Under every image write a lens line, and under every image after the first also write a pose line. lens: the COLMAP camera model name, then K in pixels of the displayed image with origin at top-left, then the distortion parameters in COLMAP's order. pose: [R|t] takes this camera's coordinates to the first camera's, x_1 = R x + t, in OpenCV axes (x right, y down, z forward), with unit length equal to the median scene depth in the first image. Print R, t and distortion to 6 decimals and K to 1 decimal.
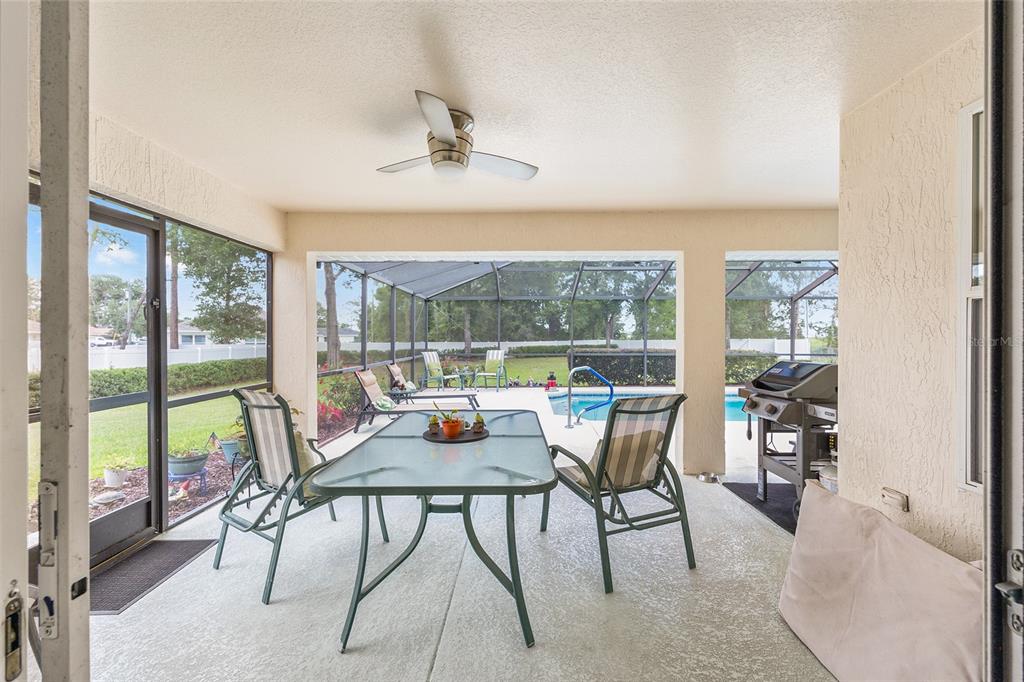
lens RADIAL K [[406.5, 0, 515.2], [0, 406.5, 340.1], [0, 0, 1]] dist [-0.000078, 0.000755]
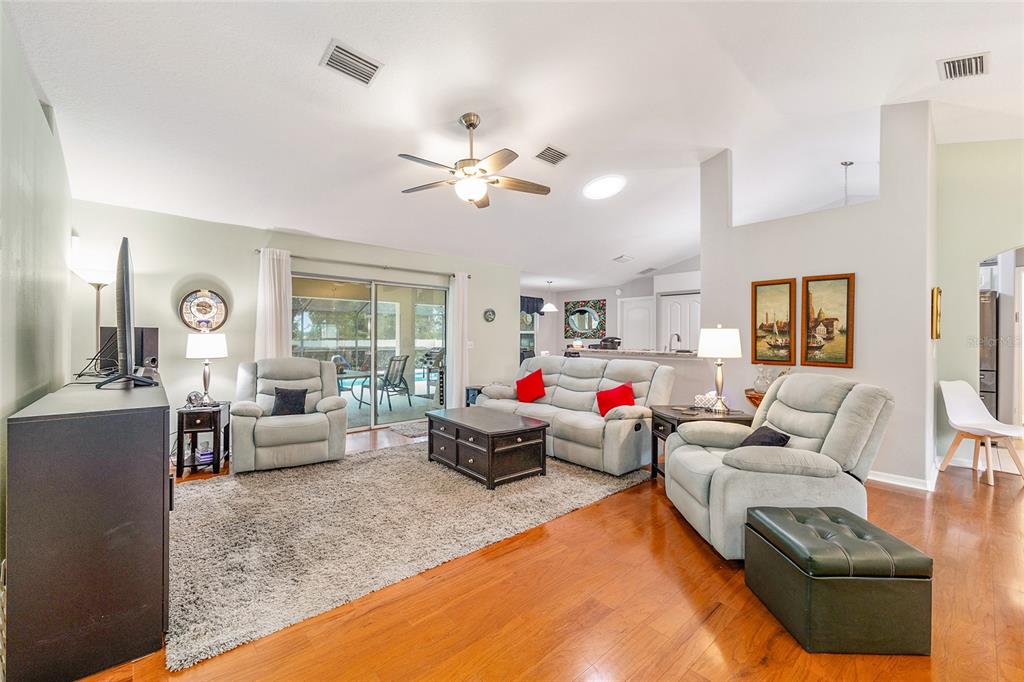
lens RADIAL K [[423.3, 0, 511.6], [0, 423.3, 340.7], [0, 0, 1]] dist [0.000007, 0.002299]
pose [[0.734998, -0.002012, 0.678066, -0.316201], [0.002452, 0.999997, 0.000310, 0.002002], [-0.678065, 0.001434, 0.735001, -0.512764]]
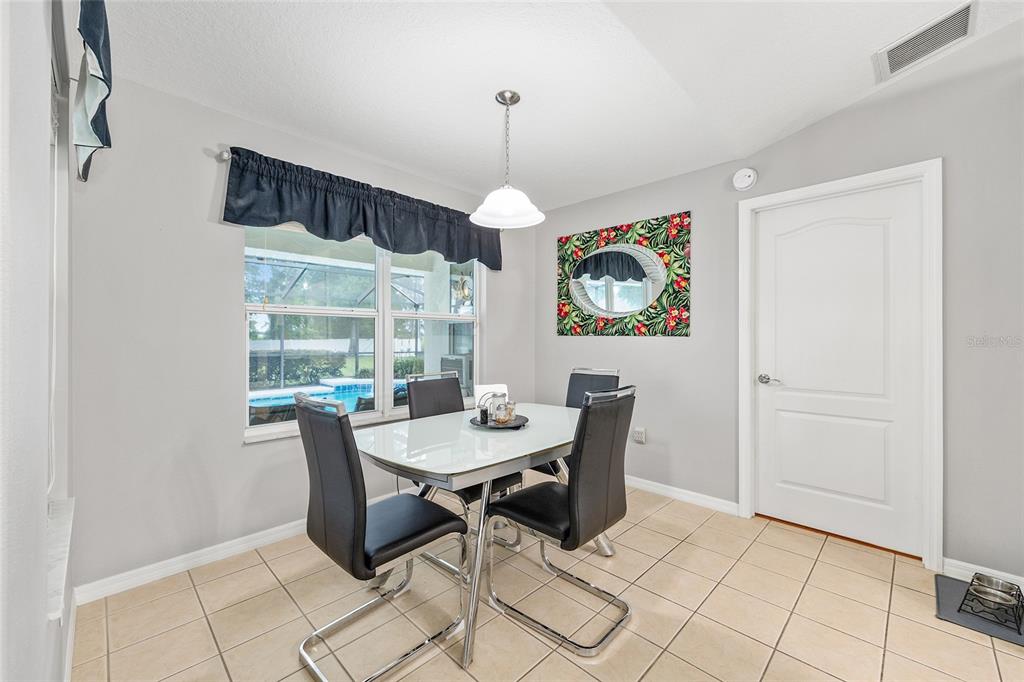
lens RADIAL K [[406.5, 0, 514.0], [0, 406.5, 336.5], [0, 0, 1]] dist [-0.000078, 0.000755]
pose [[0.695168, 0.003209, 0.718841, 0.207425], [0.002756, 0.999971, -0.007129, 0.000989], [-0.718842, 0.006937, 0.695138, -0.051135]]
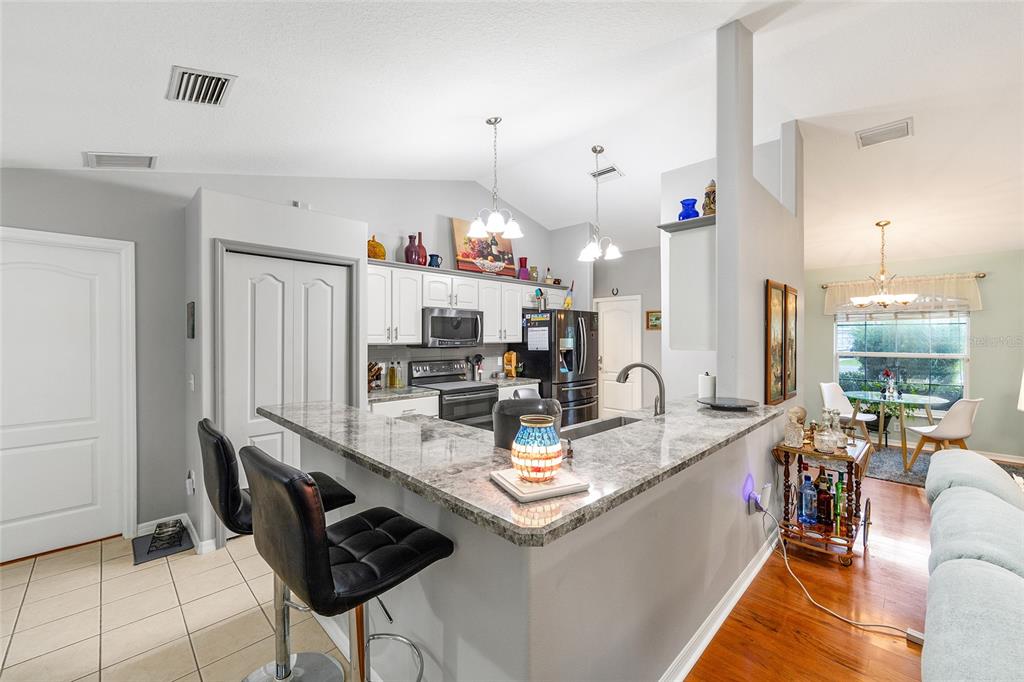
lens RADIAL K [[406.5, 0, 518.1], [0, 406.5, 340.6], [0, 0, 1]] dist [-0.000078, 0.000755]
pose [[-0.722796, -0.009046, 0.691003, 0.109568], [0.002887, 0.999866, 0.016110, -0.023987], [-0.691056, 0.013640, -0.722673, -0.042975]]
